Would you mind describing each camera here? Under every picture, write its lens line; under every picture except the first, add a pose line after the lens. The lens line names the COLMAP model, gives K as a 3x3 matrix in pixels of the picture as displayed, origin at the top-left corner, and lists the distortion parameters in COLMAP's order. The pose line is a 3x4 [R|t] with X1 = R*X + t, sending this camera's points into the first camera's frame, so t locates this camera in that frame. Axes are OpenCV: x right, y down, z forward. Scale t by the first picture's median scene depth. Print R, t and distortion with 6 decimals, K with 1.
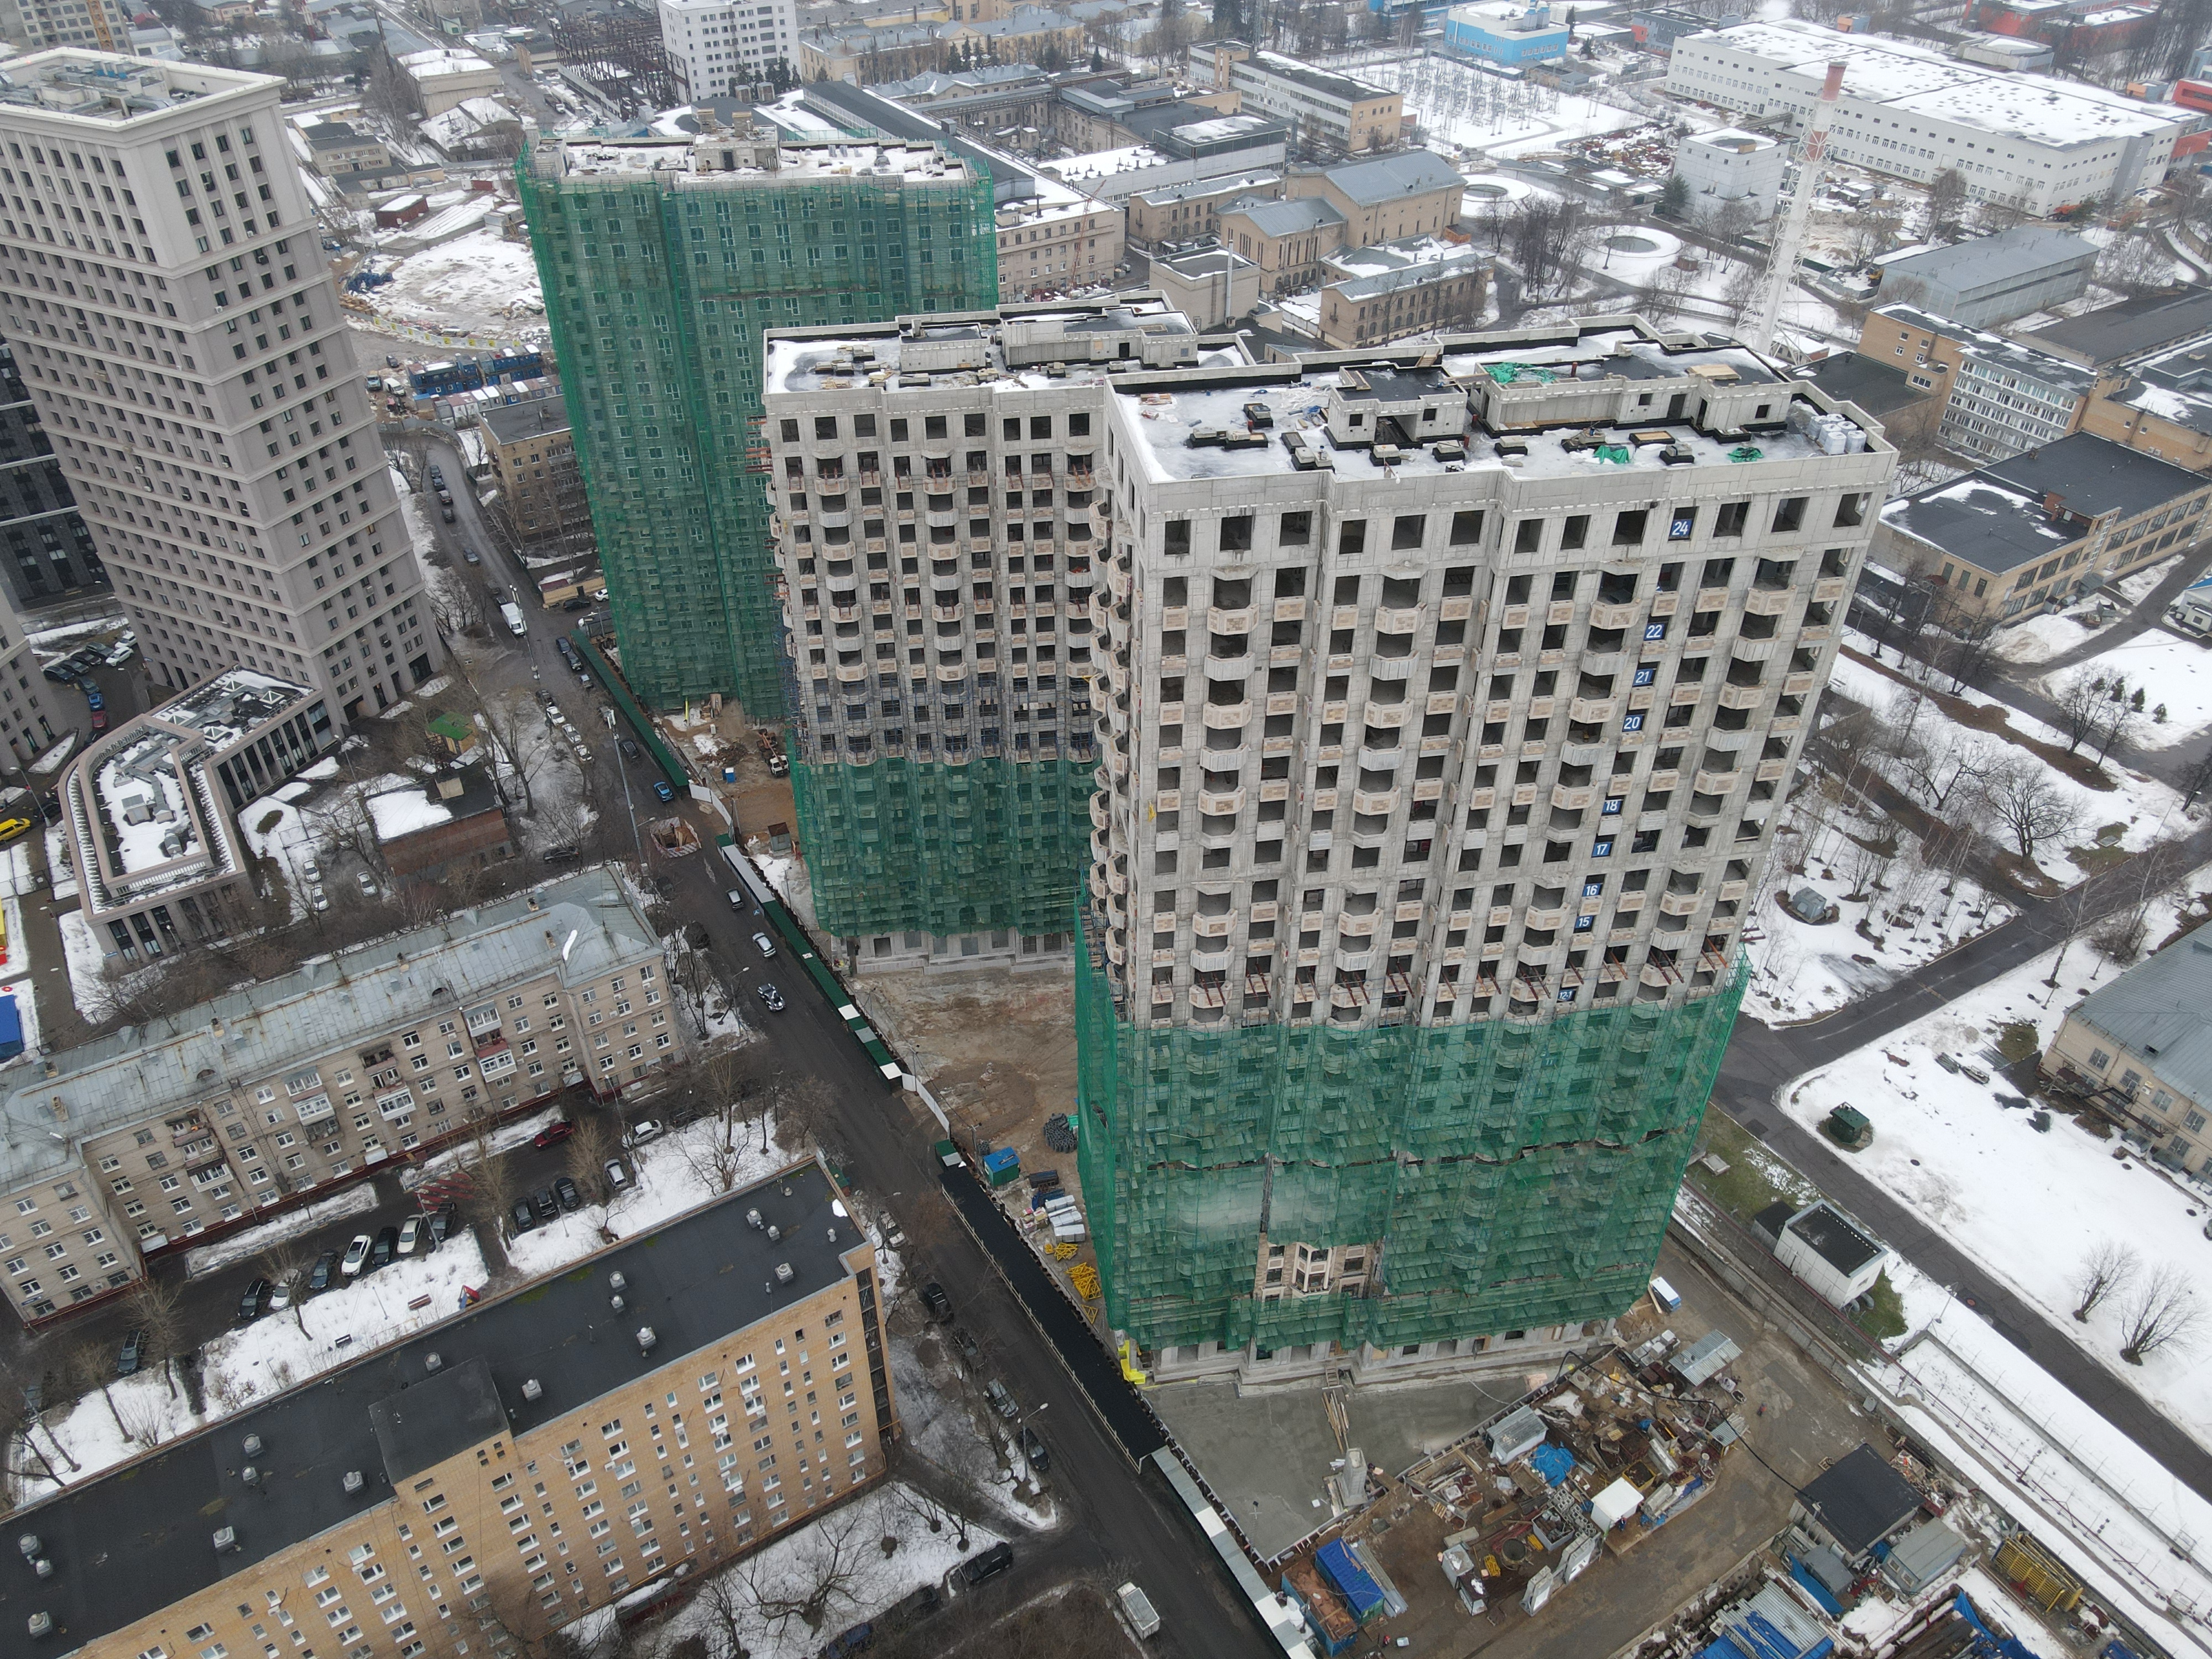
lens RADIAL K [[1627.0, 0, 1099.5], [0, 1627.0, 822.1], [0, 0, 1]] dist [0.008151, -0.002987]
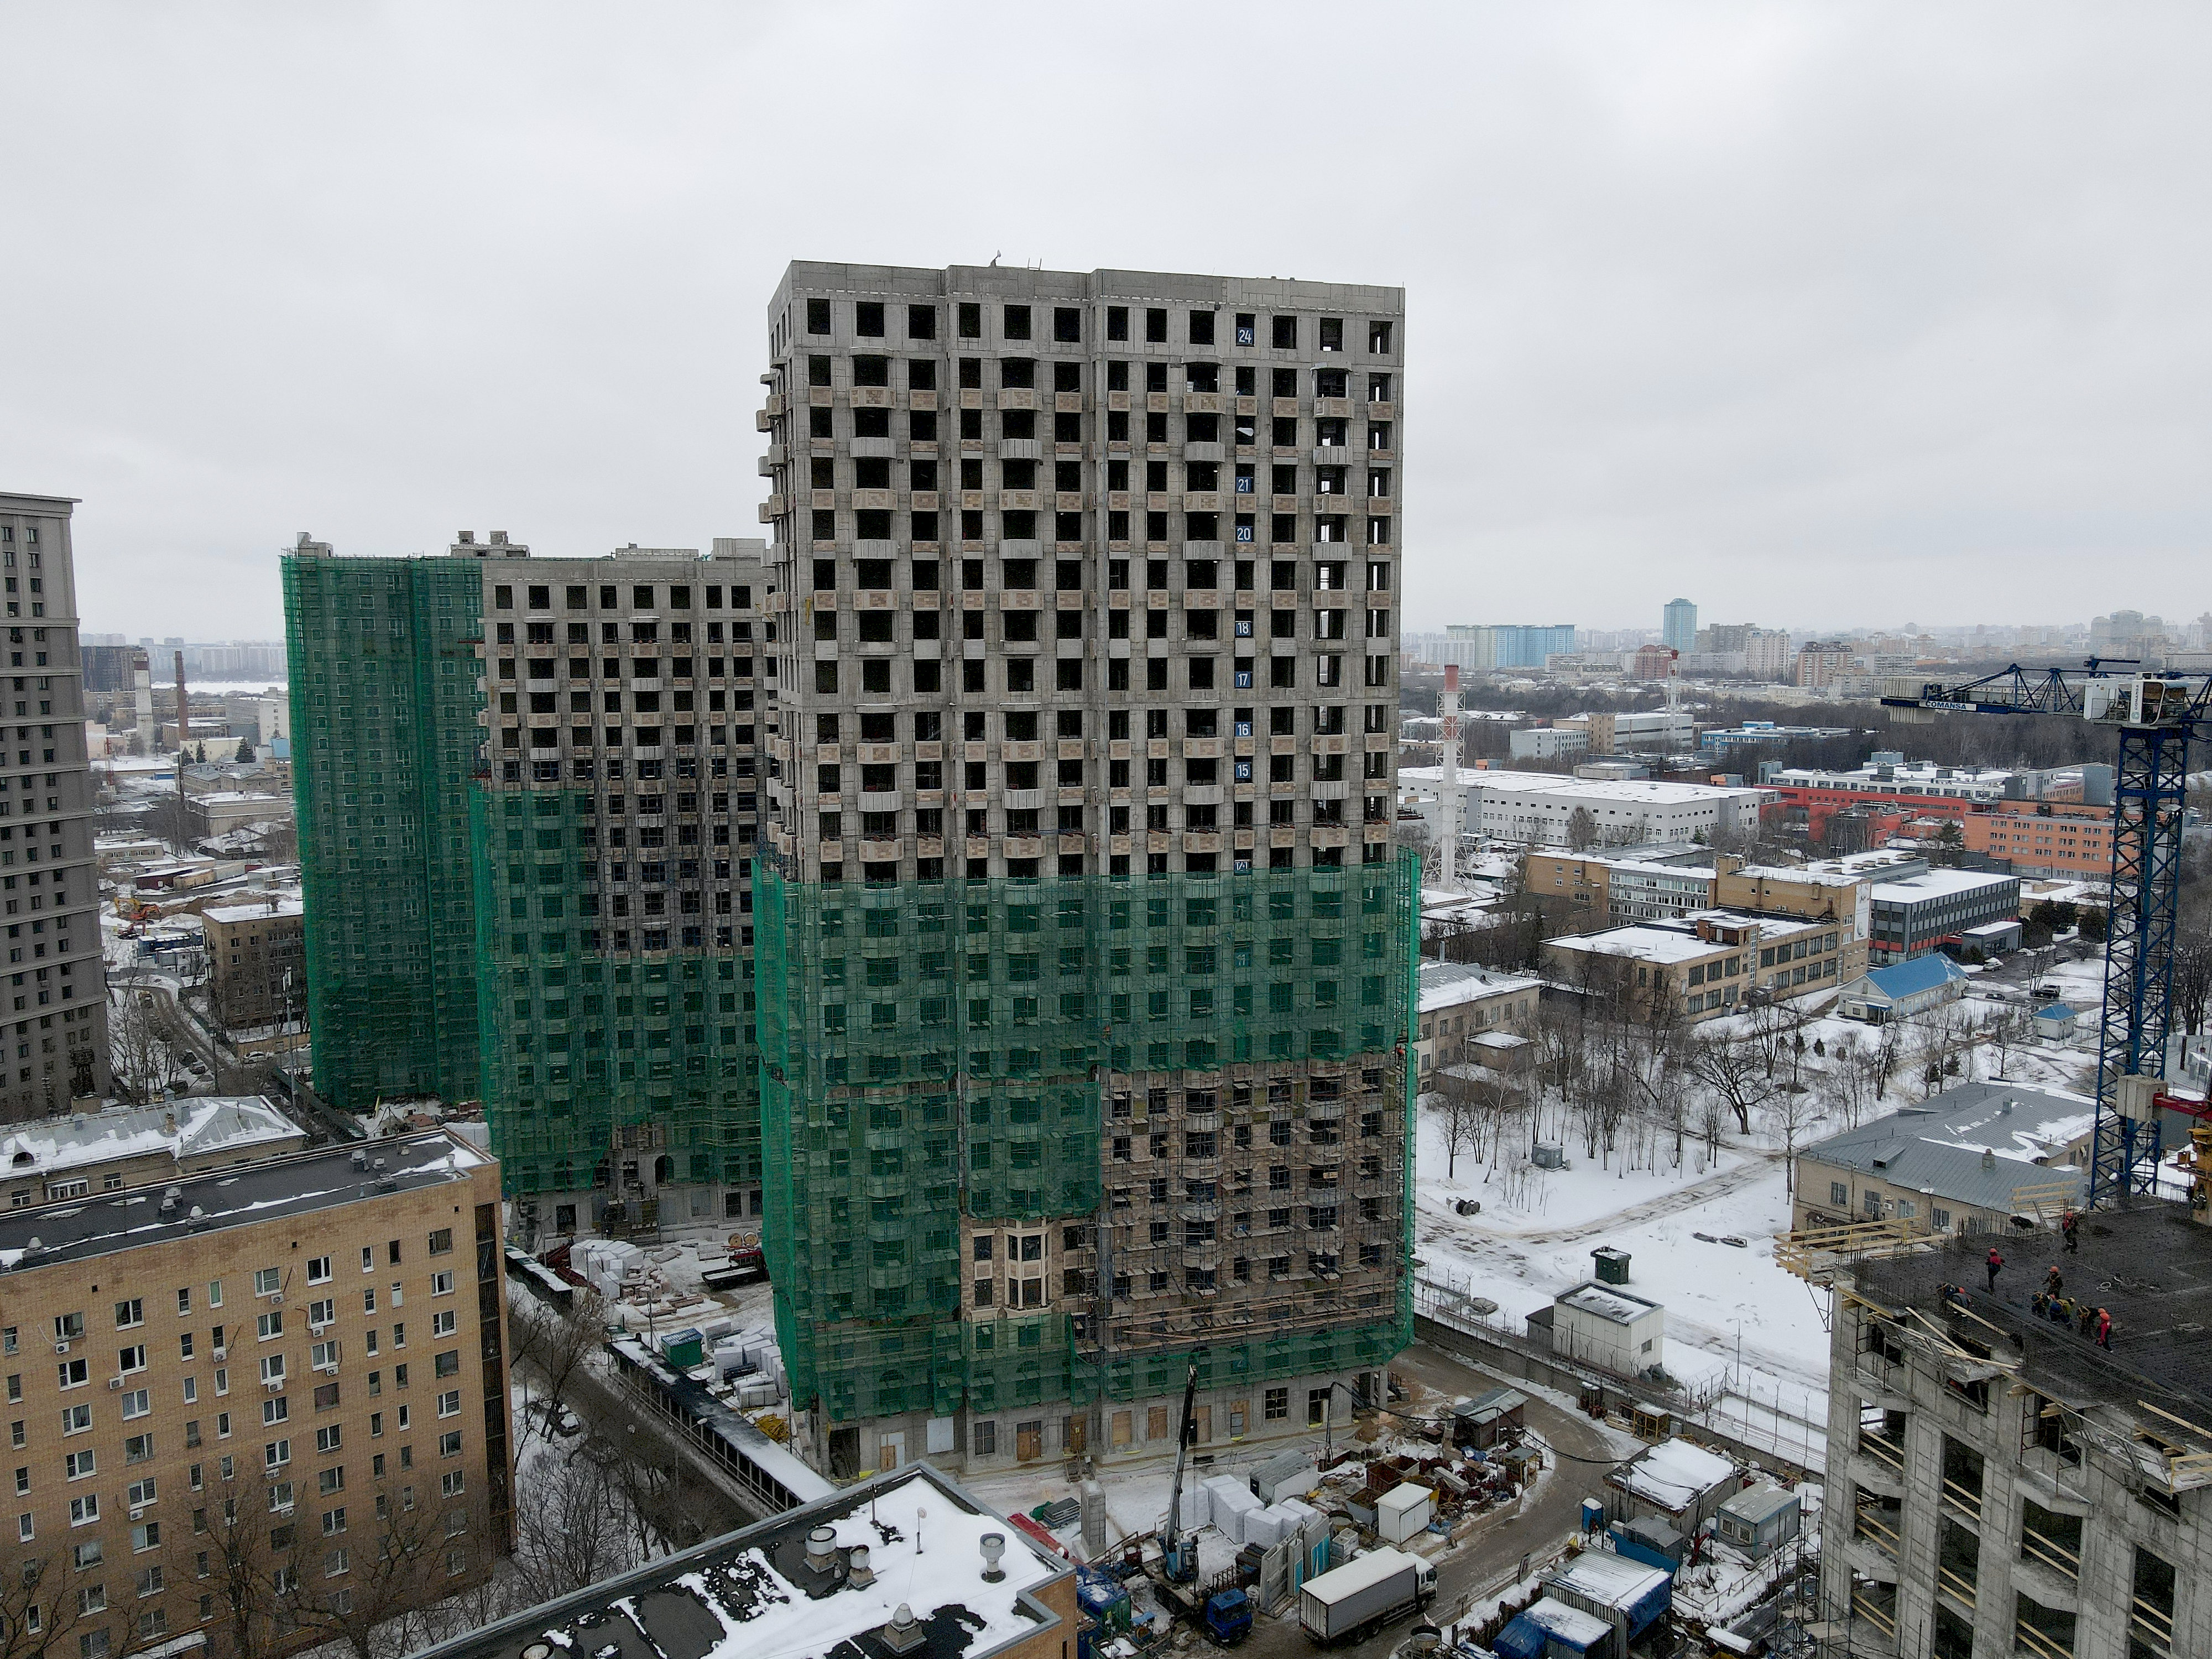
lens RADIAL K [[1627.0, 0, 1099.5], [0, 1627.0, 822.1], [0, 0, 1]] dist [0.008151, -0.002987]
pose [[0.990399, -0.020984, 0.136640, 0.050571], [0.088782, 0.854185, -0.512334, 0.473332], [-0.105965, 0.519546, 0.847846, 0.114325]]
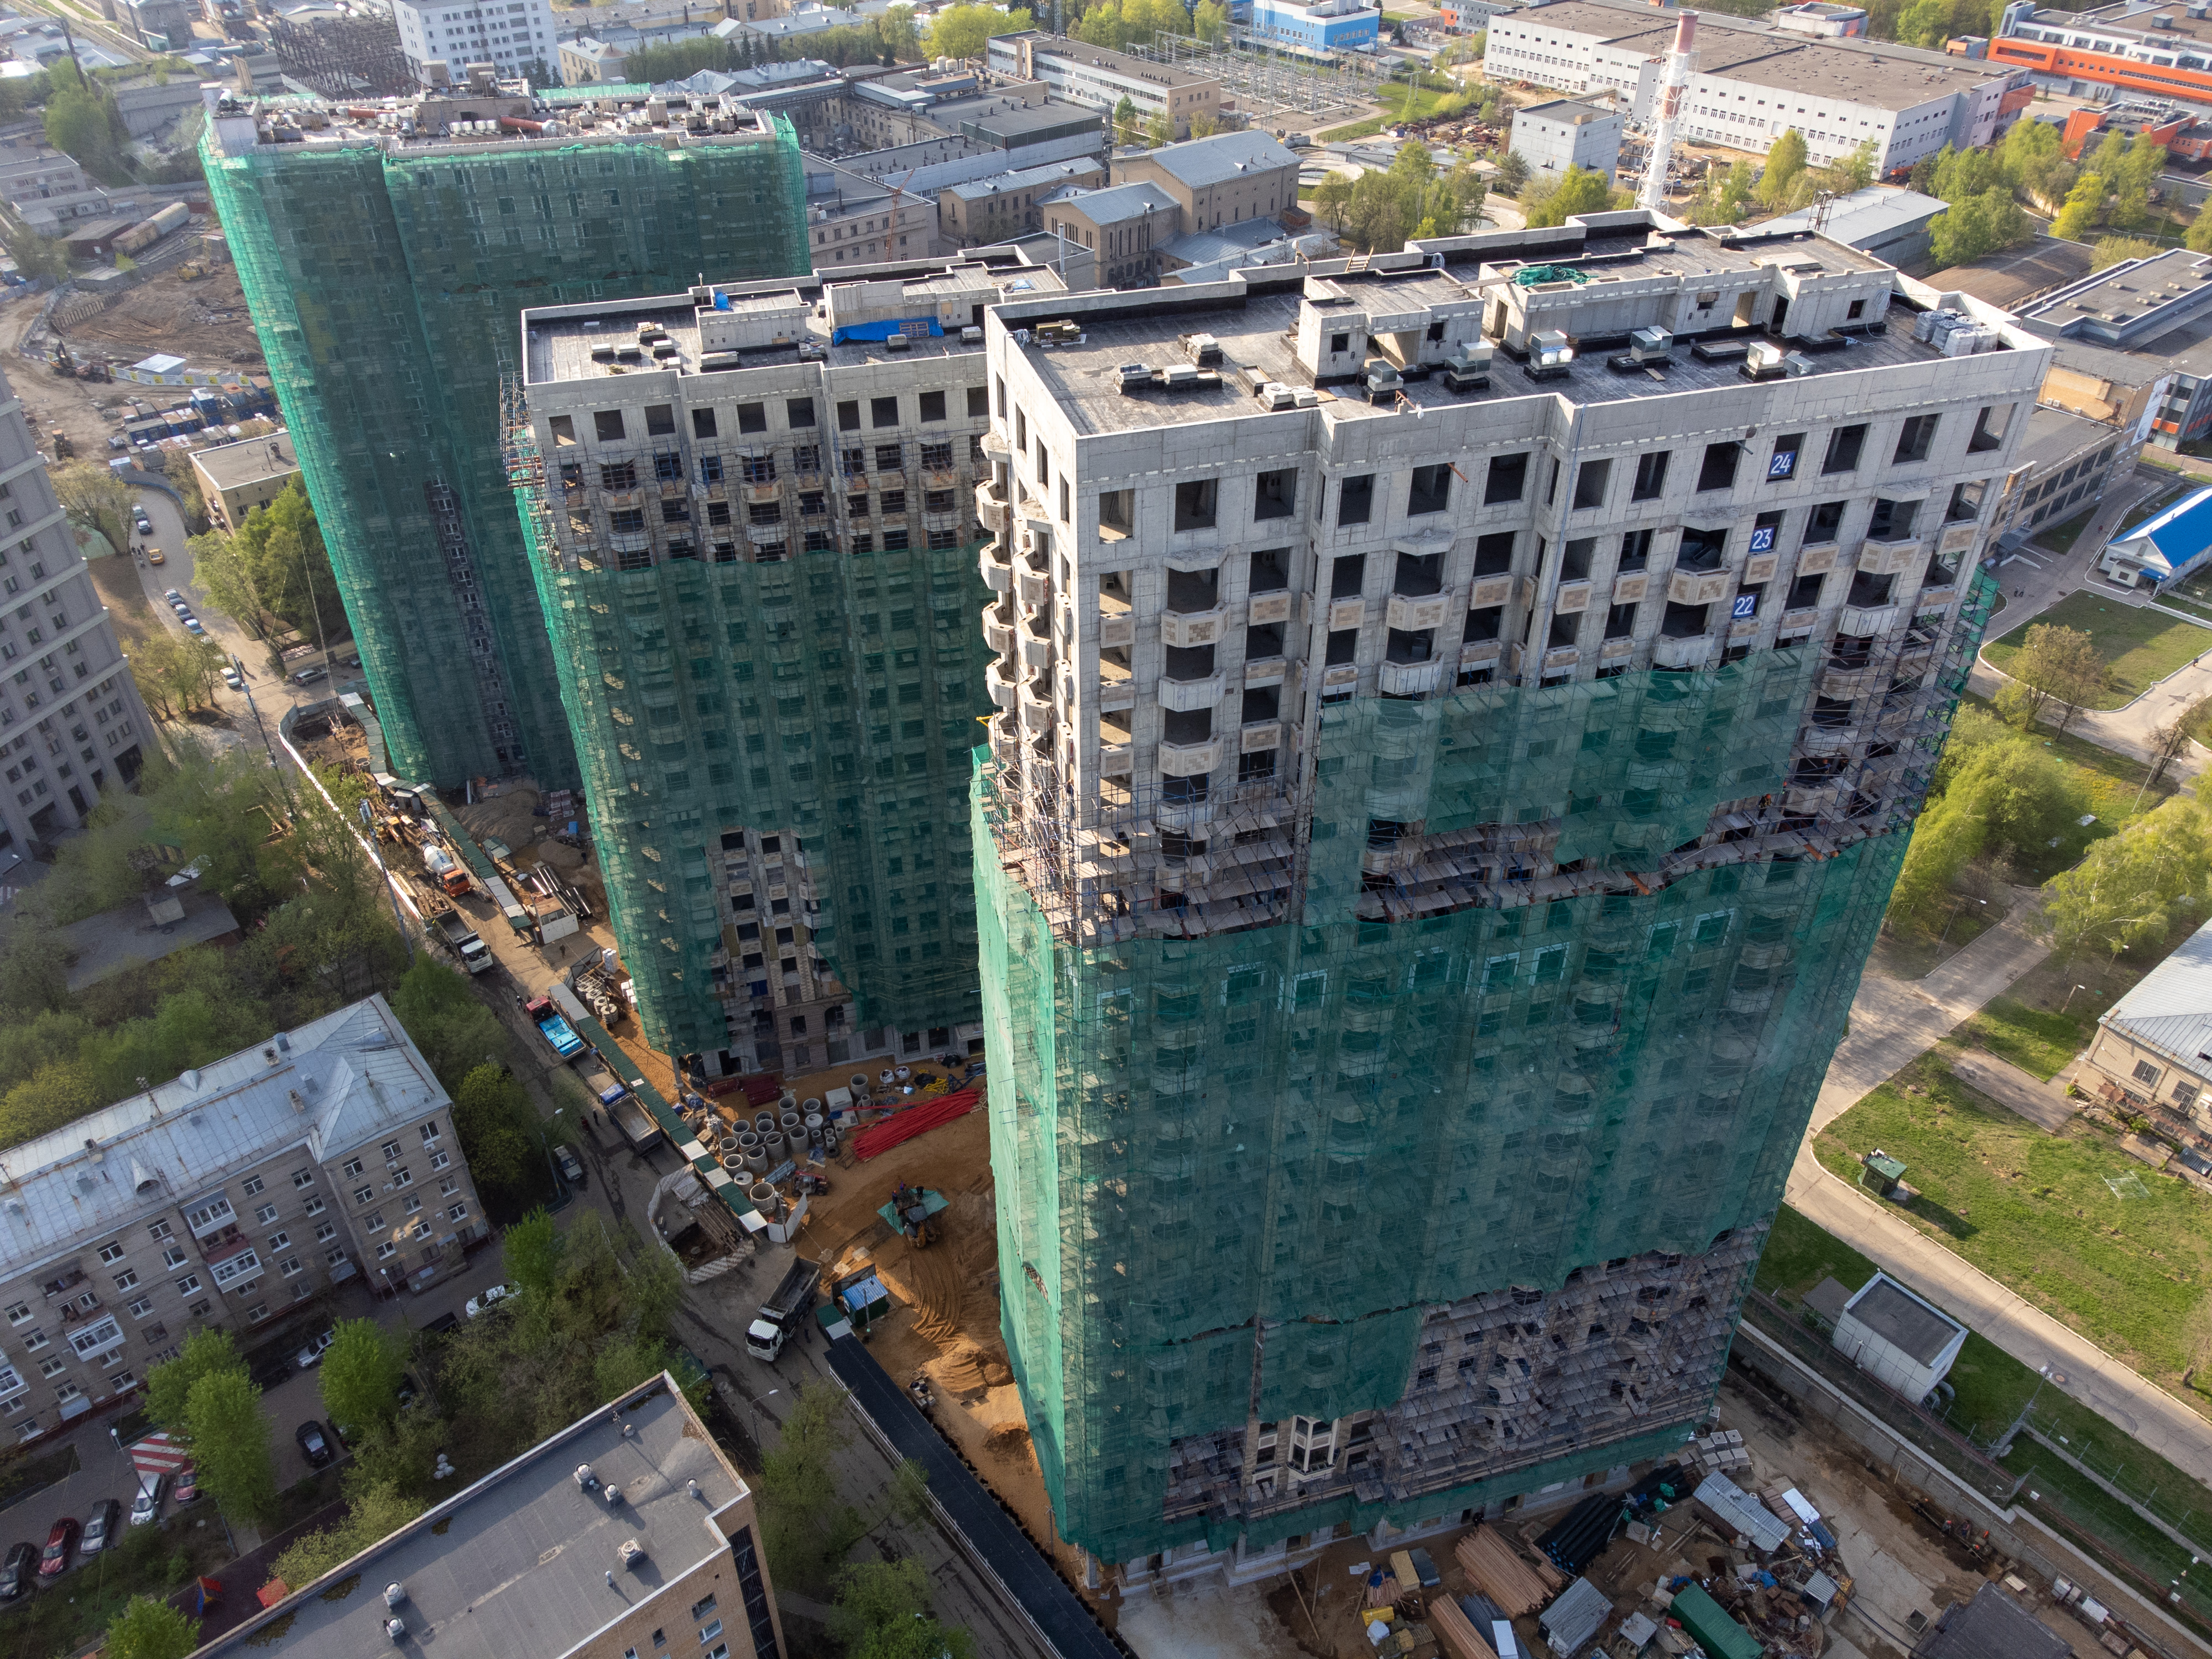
lens RADIAL K [[1656.5, 0, 1112.6], [0, 1656.5, 826.3], [0, 0, 1]] dist [0.024854, -0.010675]
pose [[0.991683, -0.076165, 0.103752, -0.024834], [0.078152, 0.996825, -0.015219, -0.017827], [-0.102263, 0.023200, 0.994487, 0.179016]]
